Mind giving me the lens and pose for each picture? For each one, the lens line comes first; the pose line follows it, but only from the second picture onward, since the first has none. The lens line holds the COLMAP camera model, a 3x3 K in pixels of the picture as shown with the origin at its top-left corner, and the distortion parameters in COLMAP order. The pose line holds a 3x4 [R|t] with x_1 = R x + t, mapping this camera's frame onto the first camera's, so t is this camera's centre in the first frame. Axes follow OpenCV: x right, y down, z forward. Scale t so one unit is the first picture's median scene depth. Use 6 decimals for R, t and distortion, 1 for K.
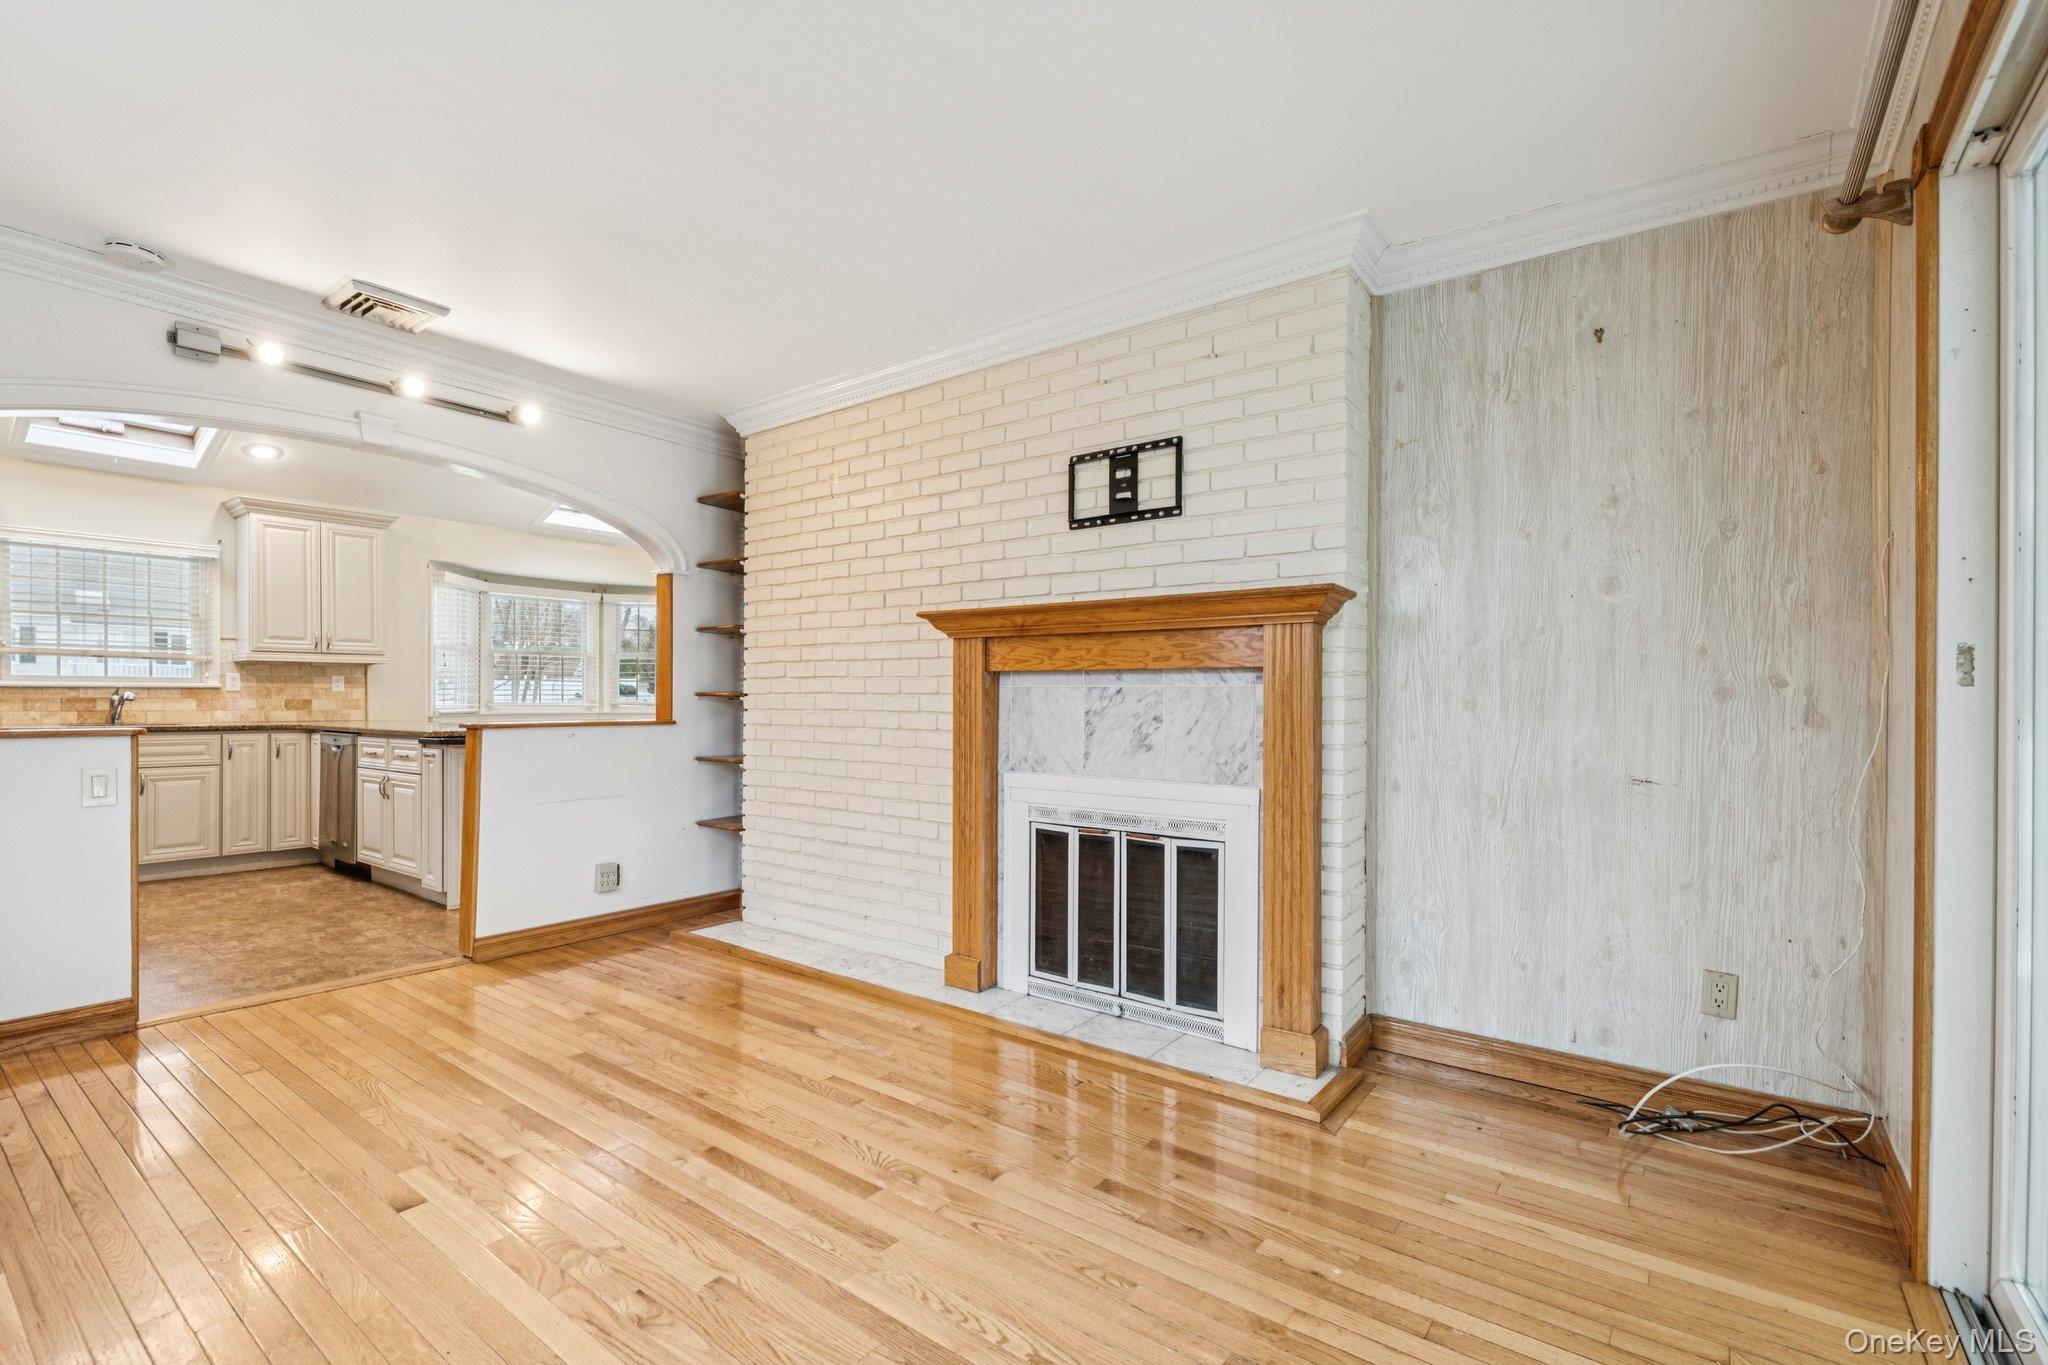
lens RADIAL K [[924.5, 0, 1022.1], [0, 924.5, 693.7], [0, 0, 1]] dist [-0.001115, -0.000328]
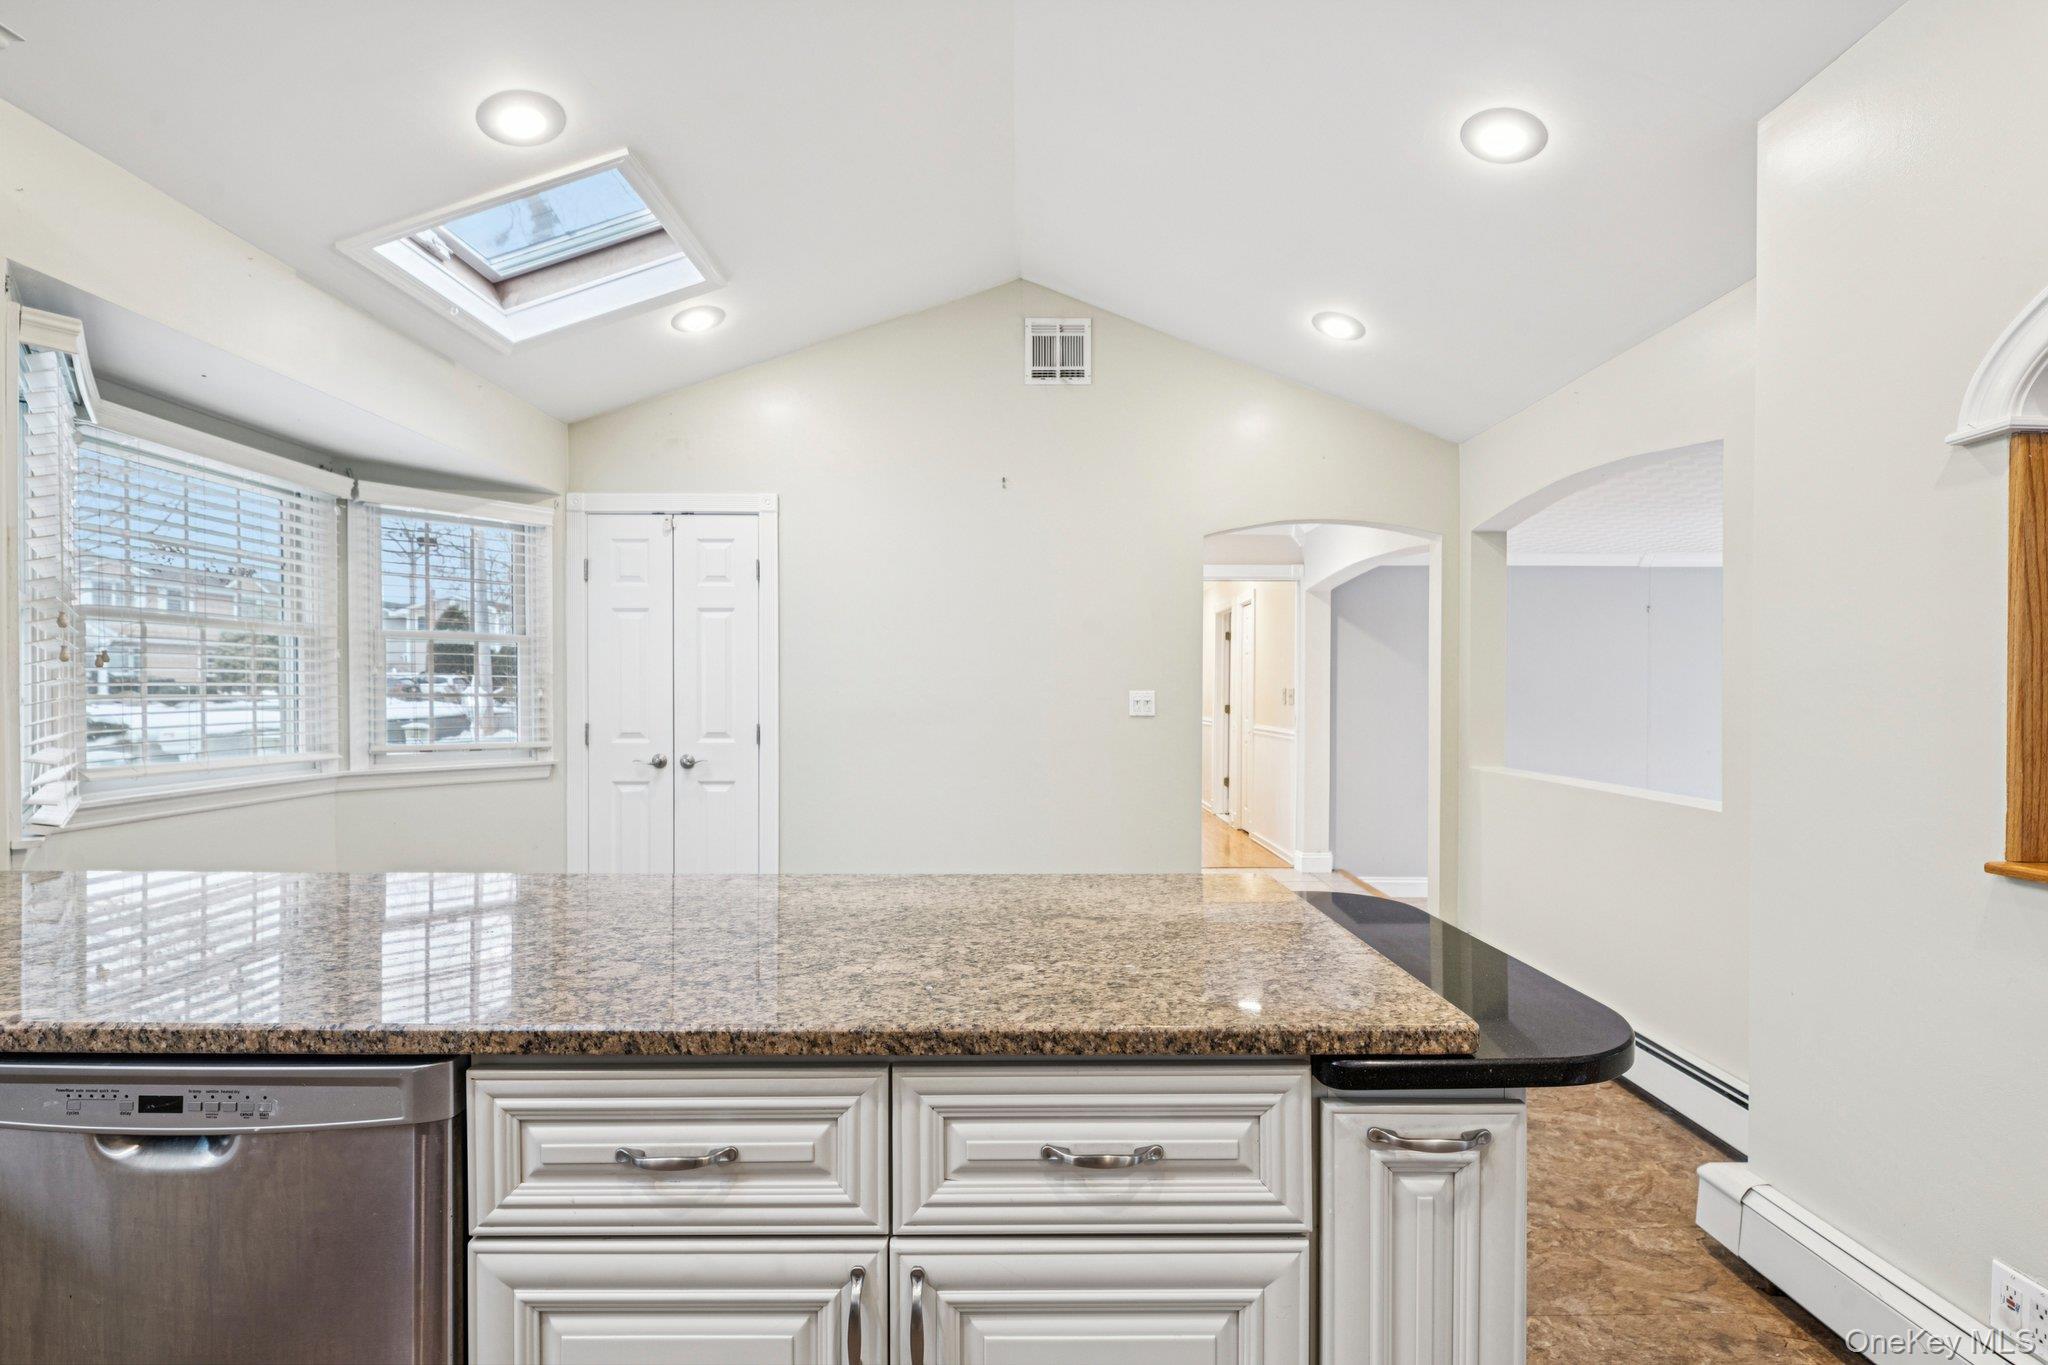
lens RADIAL K [[940.5, 0, 1009.9], [0, 940.5, 698.0], [0, 0, 1]] dist [-0.000087, -0.001082]
pose [[0.800976, -0.005014, 0.598676, -1.286207], [-0.002562, 0.999927, 0.011803, -0.050708], [-0.598692, -0.010987, 0.800904, 1.364706]]
